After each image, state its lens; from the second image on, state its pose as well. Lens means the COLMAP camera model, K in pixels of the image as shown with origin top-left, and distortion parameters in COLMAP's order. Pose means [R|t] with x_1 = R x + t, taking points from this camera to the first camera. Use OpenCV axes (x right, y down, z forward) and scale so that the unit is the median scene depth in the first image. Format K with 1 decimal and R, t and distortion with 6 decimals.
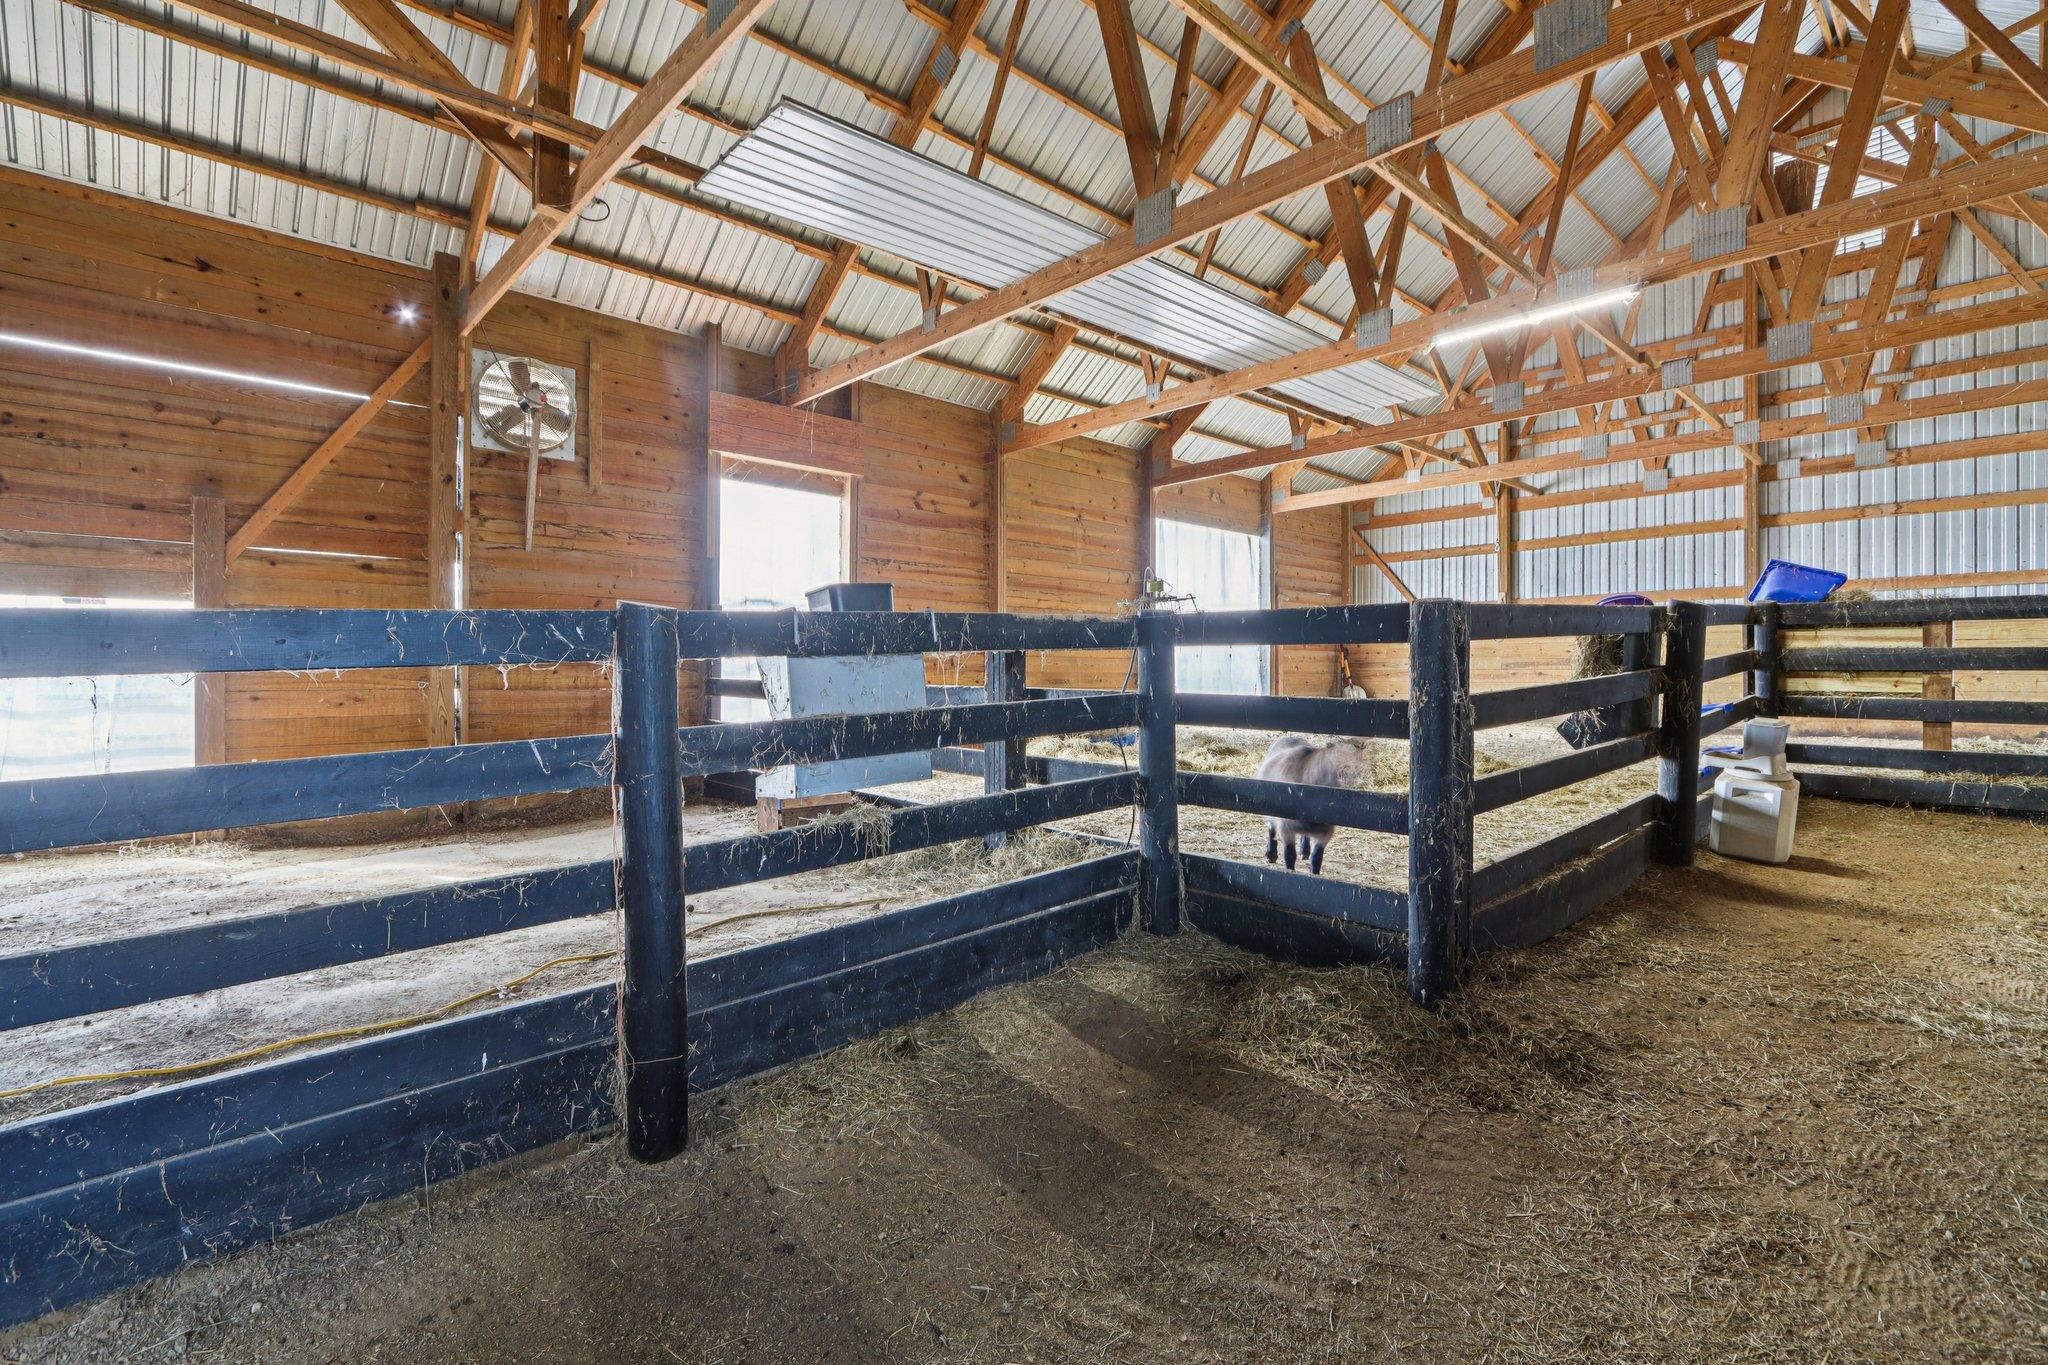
lens RADIAL K [[926.6, 0, 1024.4], [0, 926.6, 680.3], [0, 0, 1]] dist [-0.019285, 0.000310]
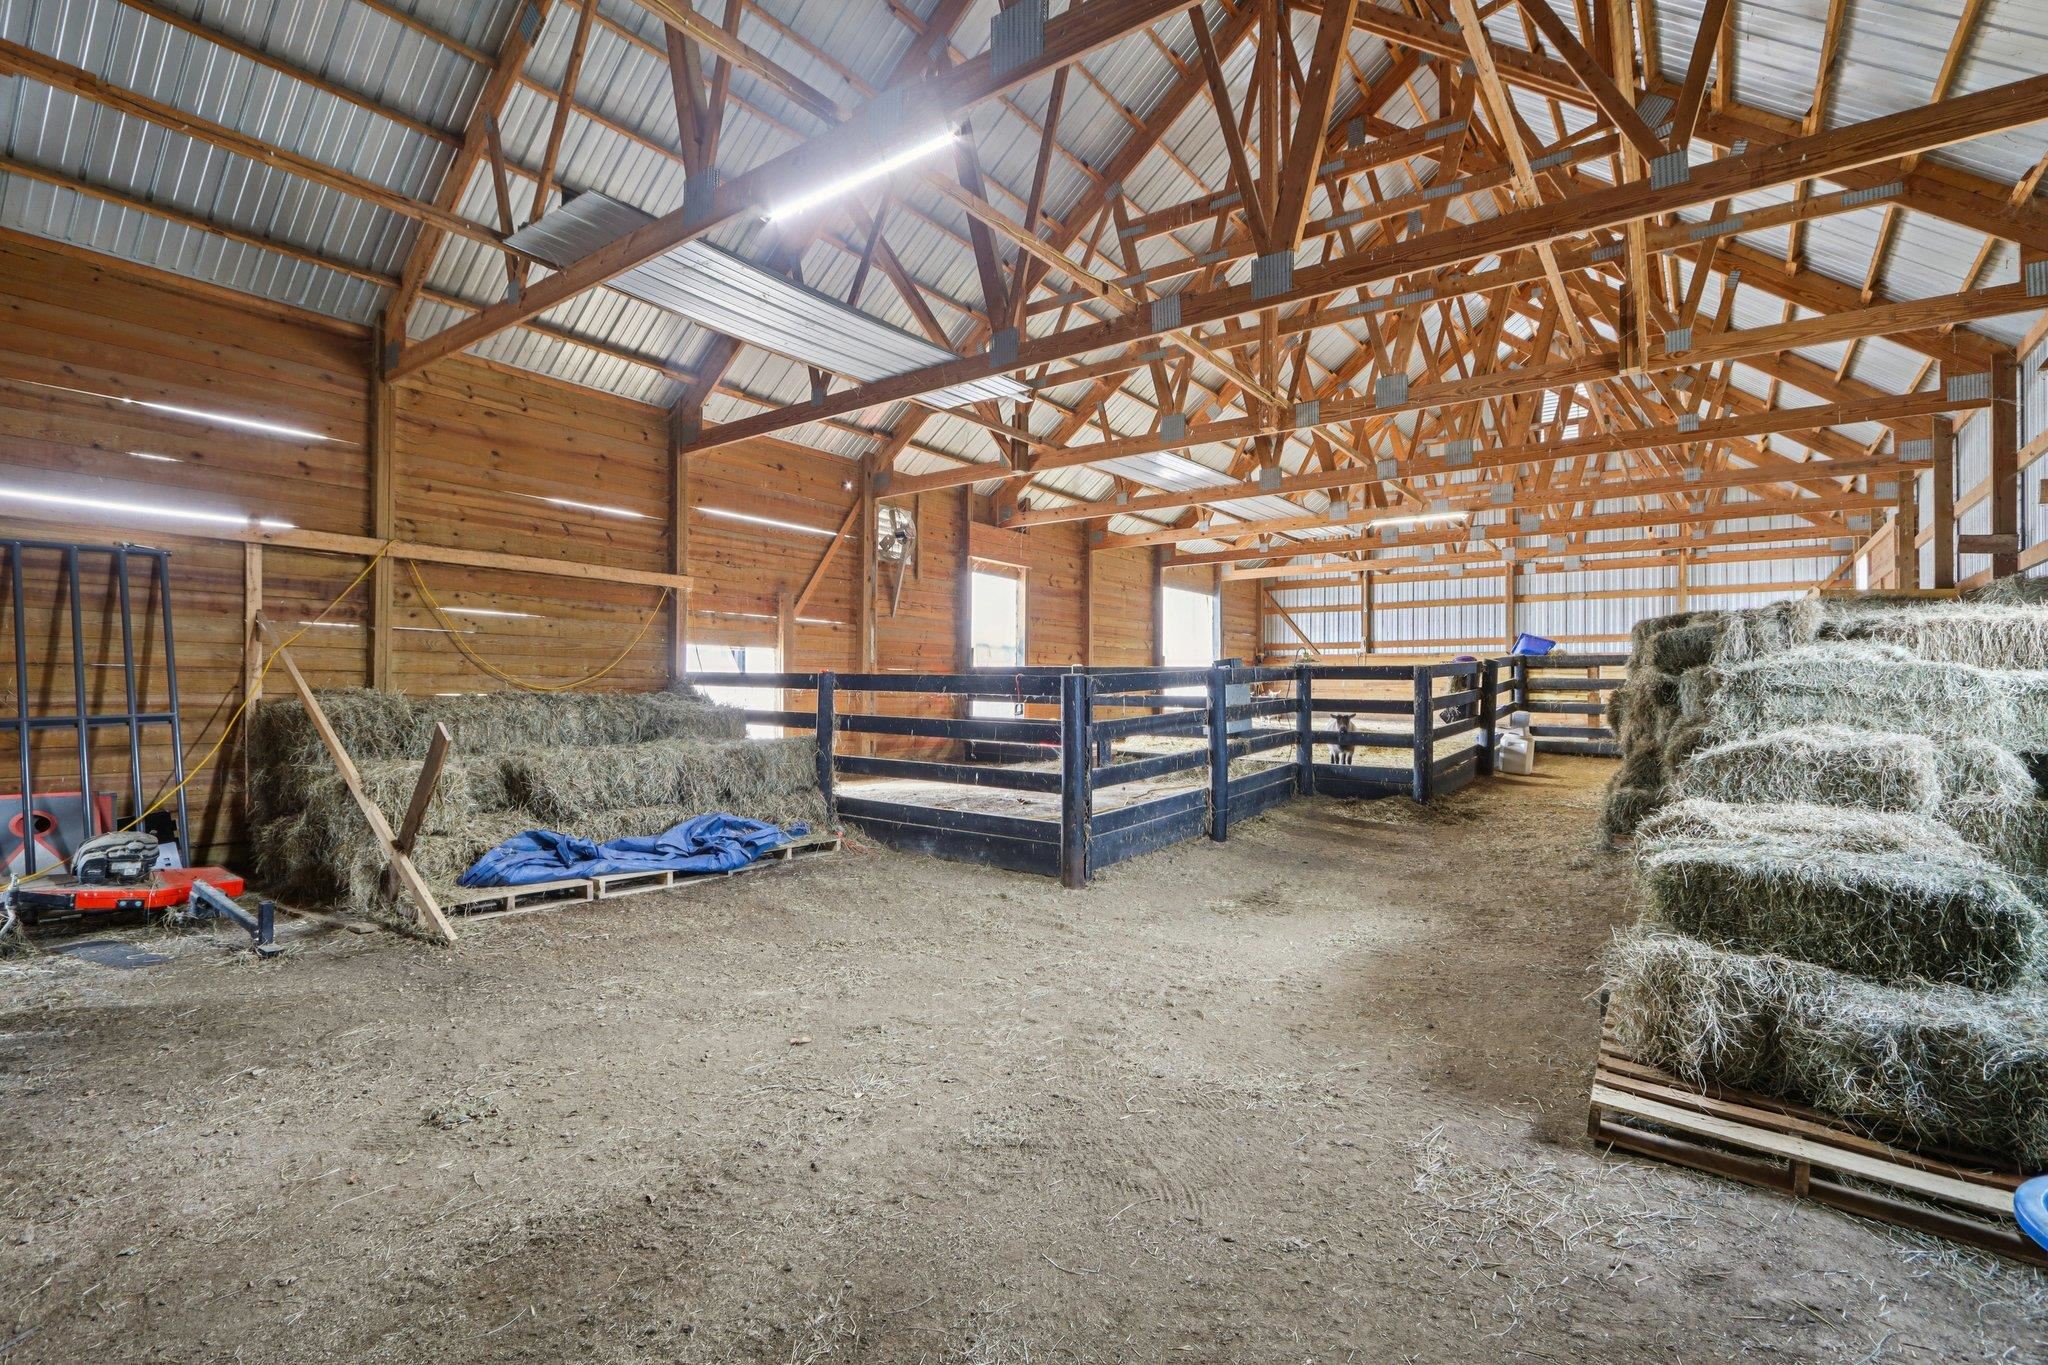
lens RADIAL K [[926.6, 0, 1022.4], [0, 926.6, 682.2], [0, 0, 1]] dist [-0.019285, 0.000310]
pose [[0.981388, 0.005299, 0.191965, -0.621188], [-0.002953, 0.999917, -0.012504, 0.002044], [-0.192015, 0.011705, 0.981322, -0.741597]]
